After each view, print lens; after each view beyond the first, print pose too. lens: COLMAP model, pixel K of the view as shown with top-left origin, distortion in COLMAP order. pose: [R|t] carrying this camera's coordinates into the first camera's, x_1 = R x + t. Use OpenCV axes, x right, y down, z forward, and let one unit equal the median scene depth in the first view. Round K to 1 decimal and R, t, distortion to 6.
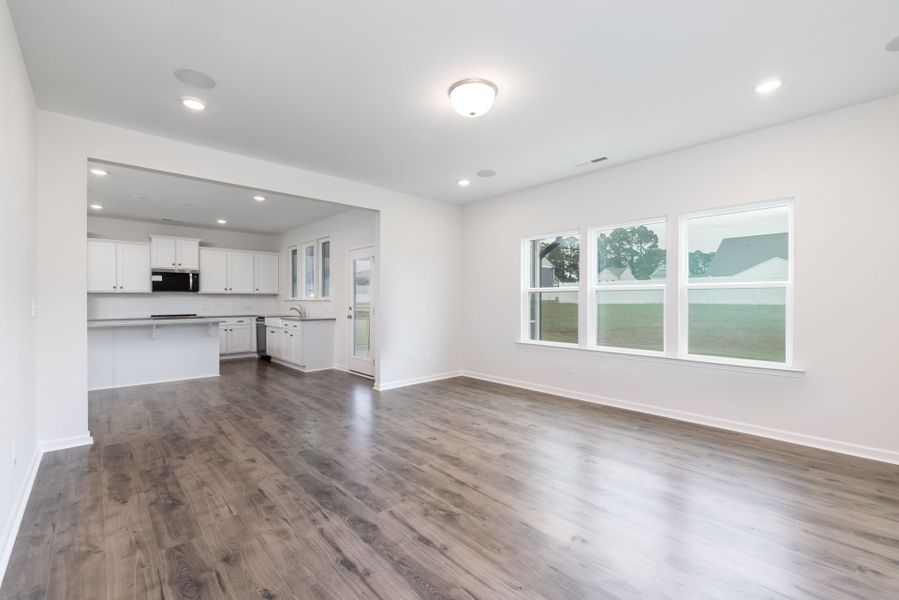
lens RADIAL K [[390.4, 0, 444.6], [0, 390.4, 286.1], [0, 0, 1]] dist [-0.000980, 0.000196]
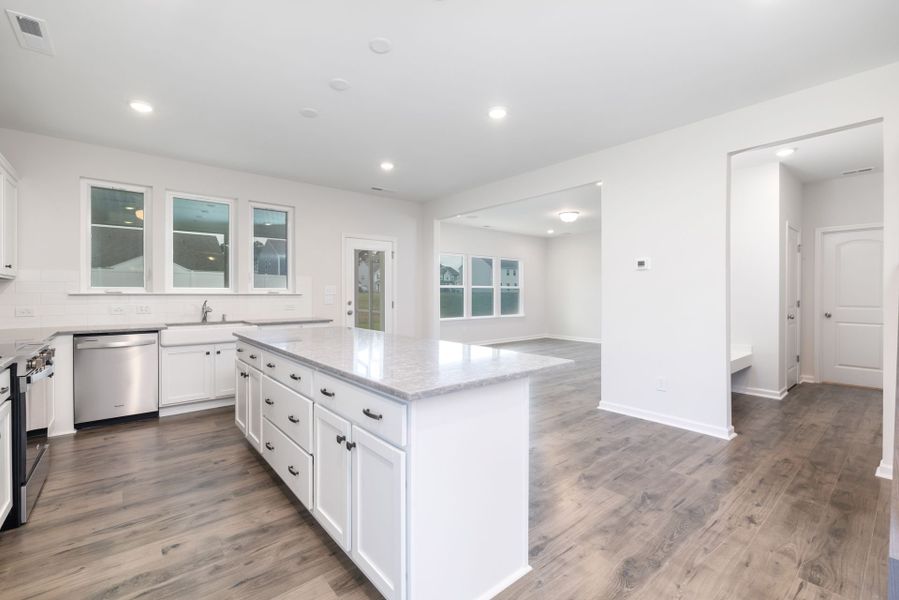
lens RADIAL K [[390.4, 0, 448.9], [0, 390.4, 293.2], [0, 0, 1]] dist [-0.000980, 0.000196]
pose [[0.033813, 0.000560, 0.999428, -1.756072], [-0.038805, 0.999247, 0.000753, 0.038852], [-0.998675, -0.038809, 0.033809, 1.168092]]
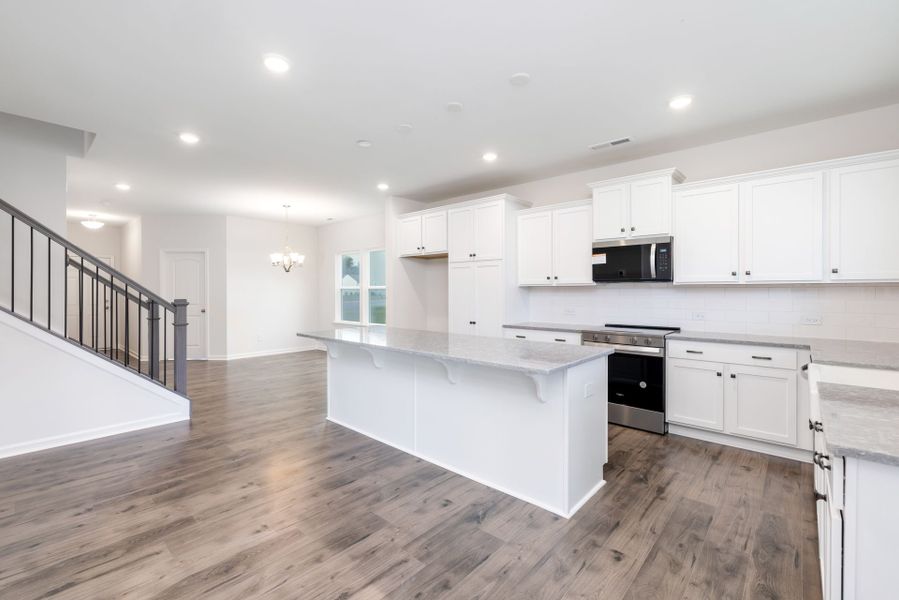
lens RADIAL K [[390.4, 0, 451.3], [0, 390.4, 295.2], [0, 0, 1]] dist [-0.000980, 0.000196]
pose [[0.115935, 0.014694, -0.993148, -0.362578], [0.039092, 0.999048, 0.019345, 0.022152], [0.992487, -0.041067, 0.115251, 1.289014]]
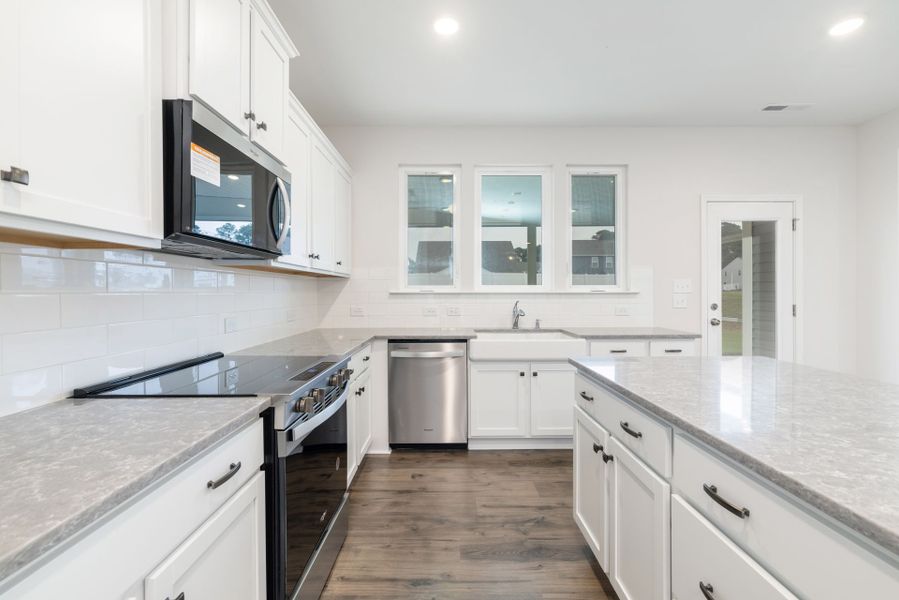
lens RADIAL K [[390.4, 0, 449.6], [0, 390.4, 295.2], [0, 0, 1]] dist [-0.000980, 0.000196]
pose [[0.664194, -0.006510, 0.747532, -1.416837], [-0.026078, 0.999152, 0.031872, 0.050567], [-0.747105, -0.040664, 0.663461, 1.431614]]
